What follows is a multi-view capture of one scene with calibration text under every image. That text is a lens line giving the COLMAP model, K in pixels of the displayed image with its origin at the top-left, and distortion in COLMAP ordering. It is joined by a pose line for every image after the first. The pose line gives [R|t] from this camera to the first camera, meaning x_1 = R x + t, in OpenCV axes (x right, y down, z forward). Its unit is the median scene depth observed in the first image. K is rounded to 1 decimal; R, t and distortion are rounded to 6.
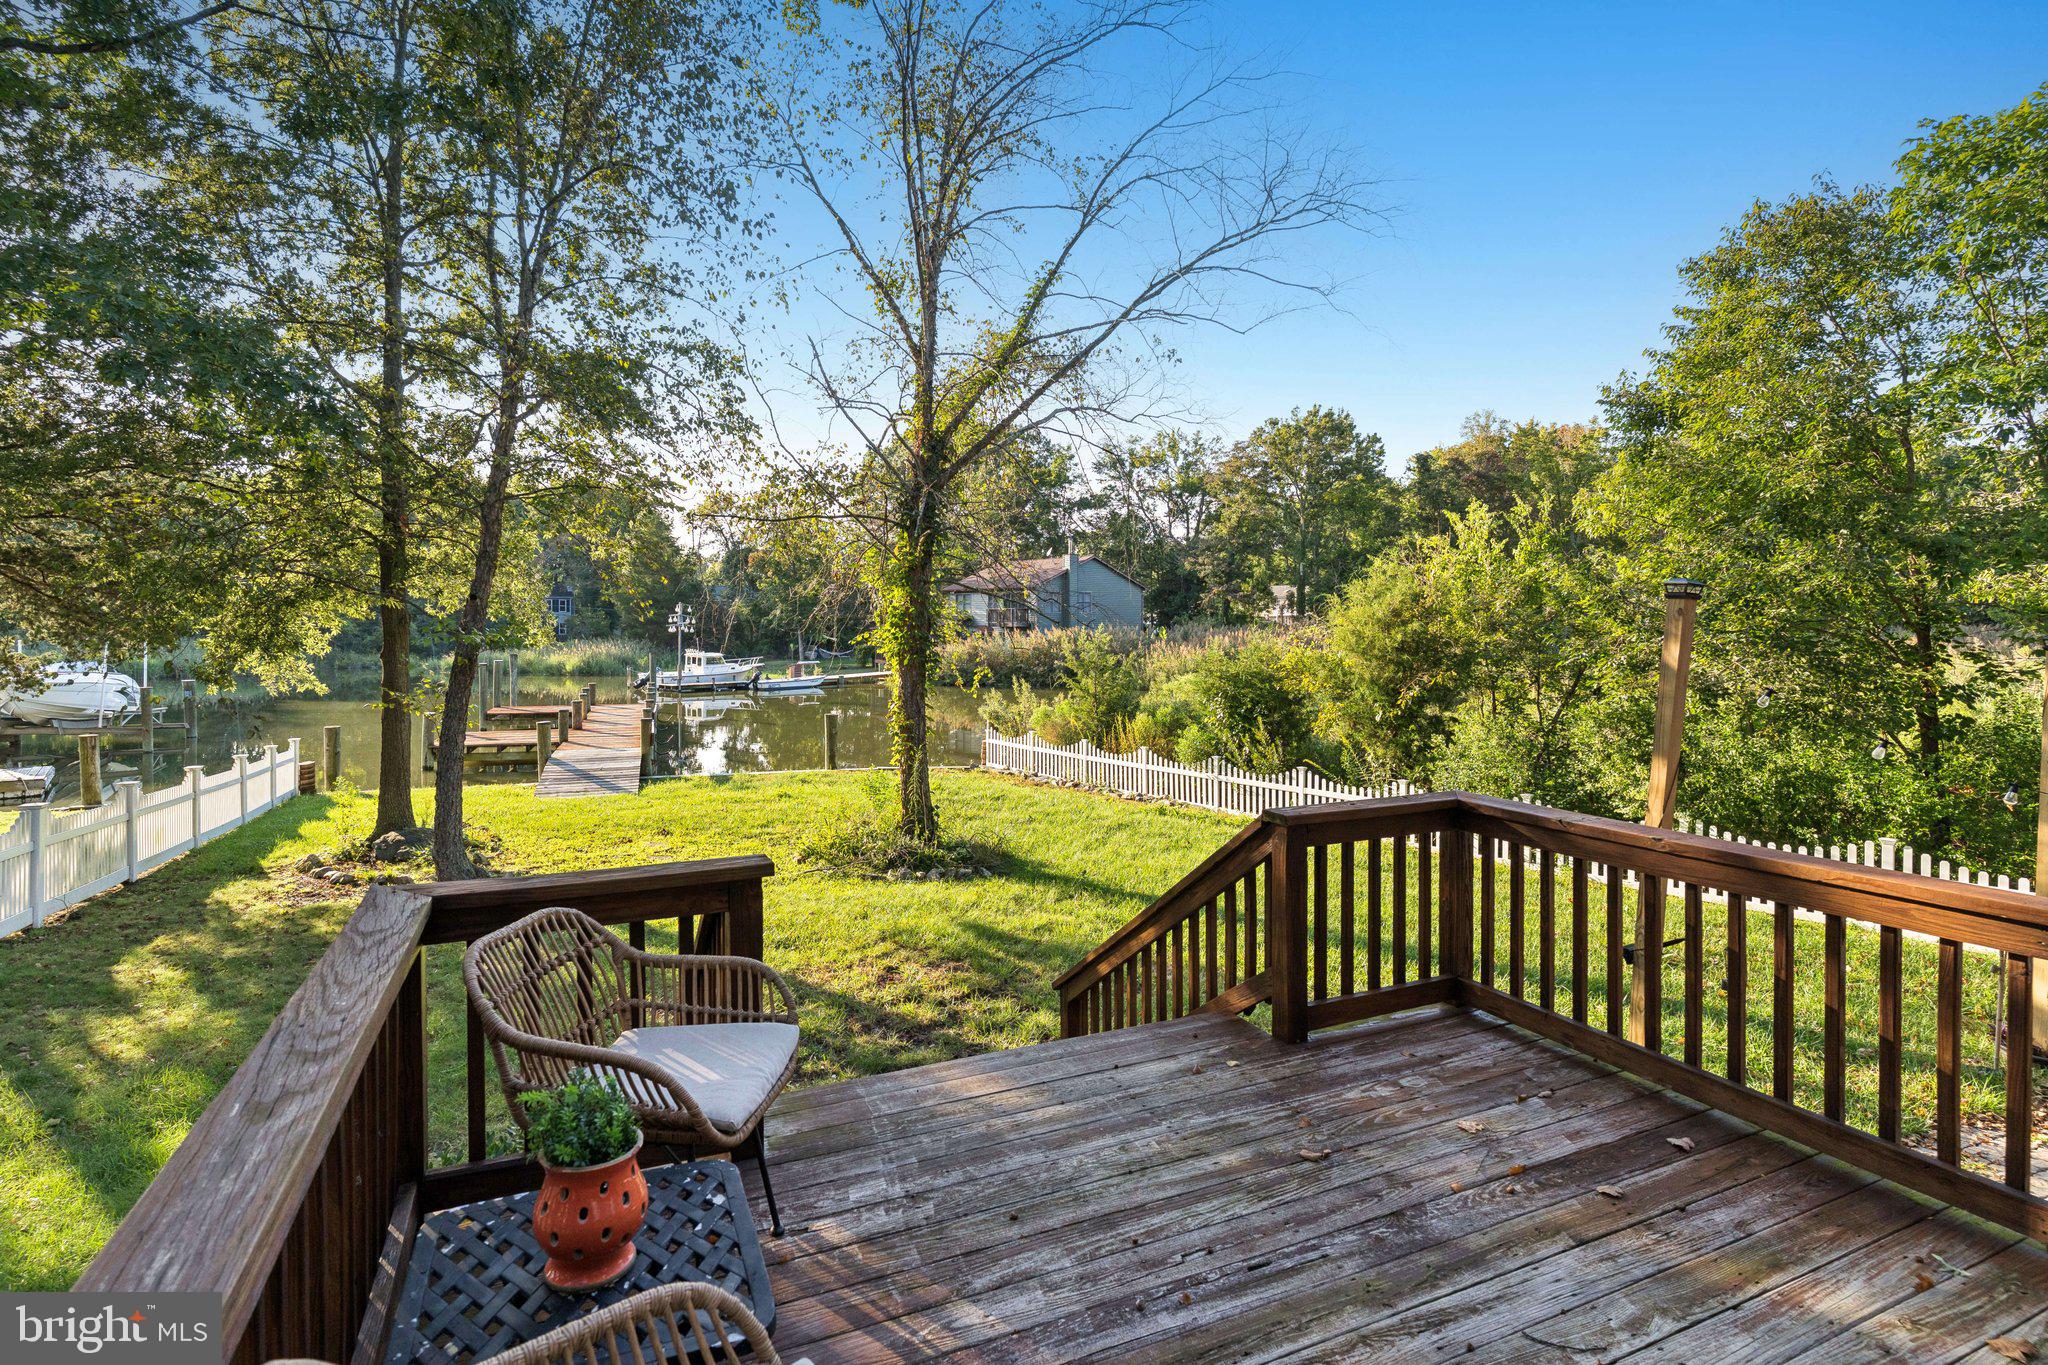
lens RADIAL K [[986.3, 0, 1019.5], [0, 986.3, 630.7], [0, 0, 1]] dist [0.001666, -0.000608]
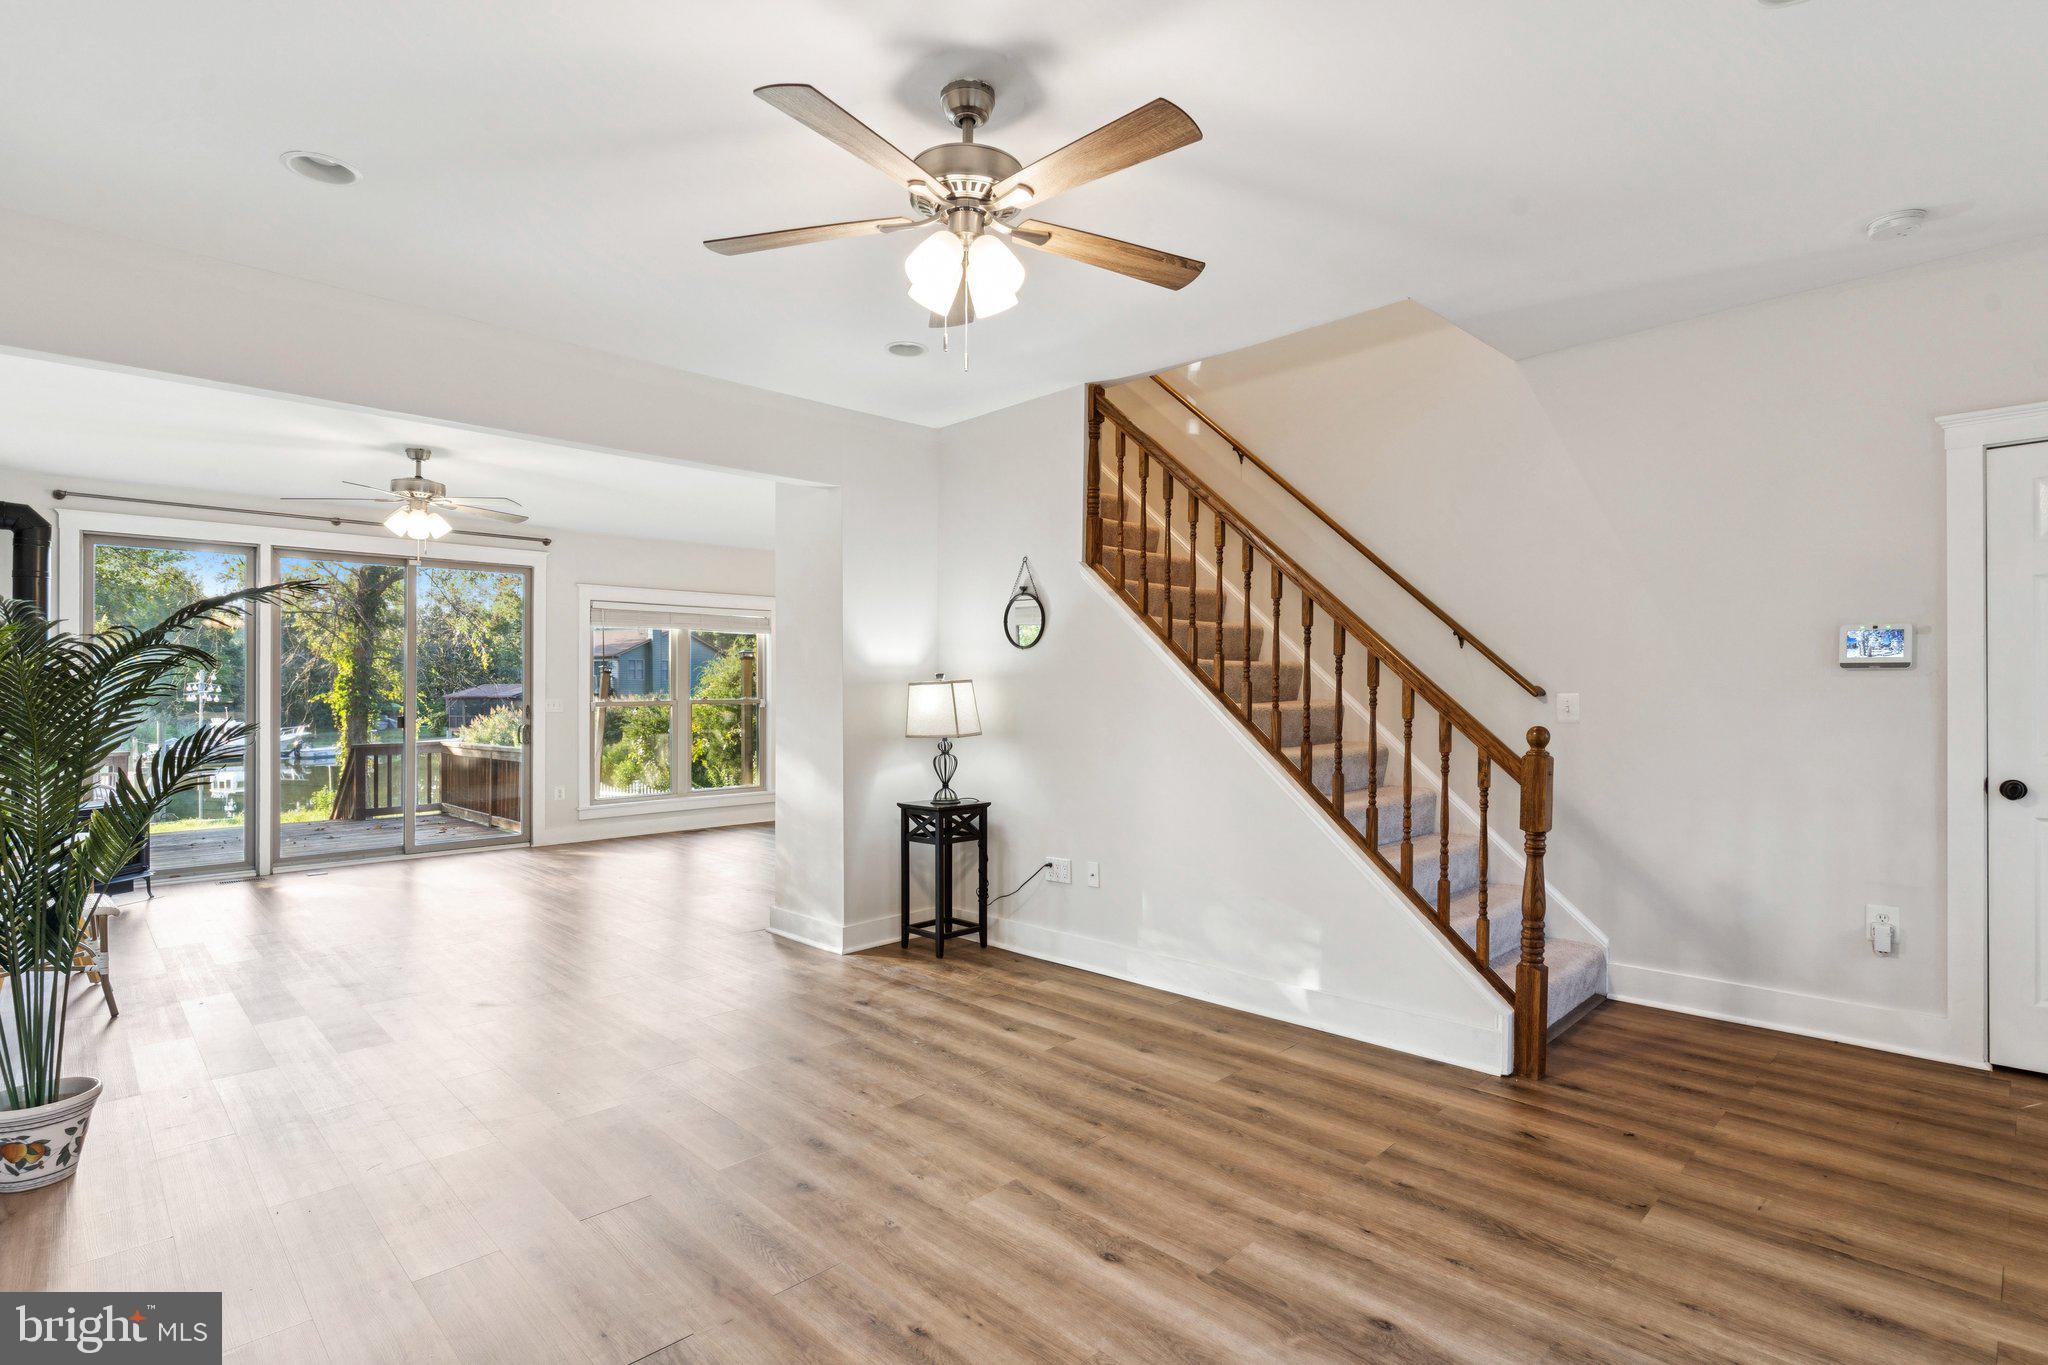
lens RADIAL K [[986.3, 0, 1031.3], [0, 986.3, 684.7], [0, 0, 1]] dist [0.001666, -0.000608]
pose [[0.938930, -0.002011, 0.344102, 0.078982], [0.006872, 0.999893, -0.012905, 0.003766], [-0.344040, 0.014482, 0.938843, -0.173141]]
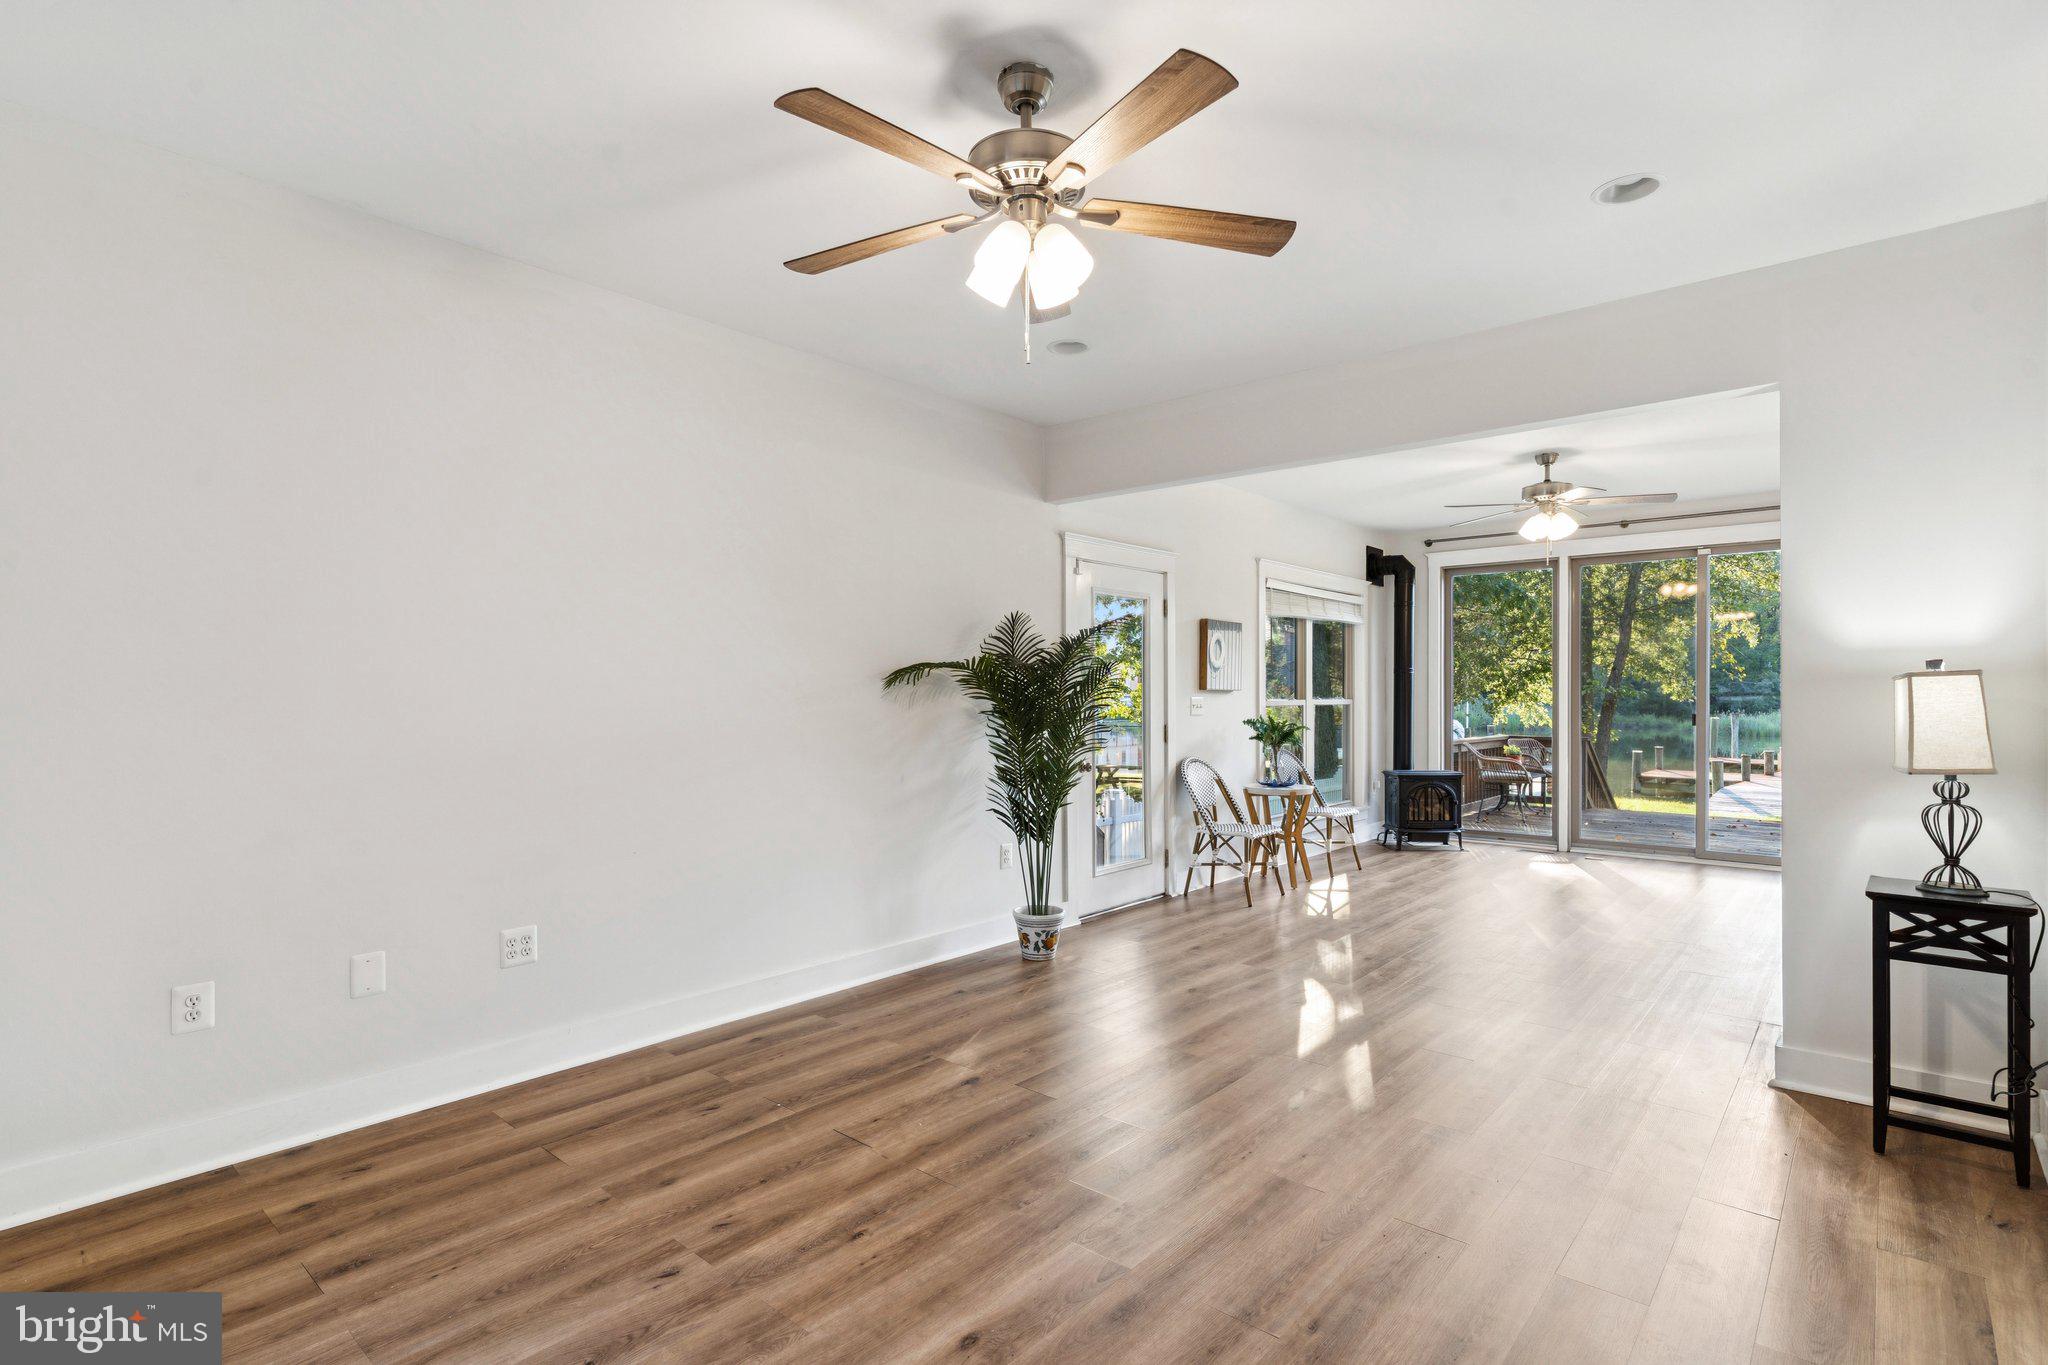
lens RADIAL K [[986.3, 0, 1024.9], [0, 986.3, 682.3], [0, 0, 1]] dist [0.001666, -0.000608]
pose [[0.413139, -0.009013, -0.910623, 0.132237], [-0.004338, 0.999920, -0.011865, 0.003526], [0.910658, 0.008852, 0.413067, -0.147439]]
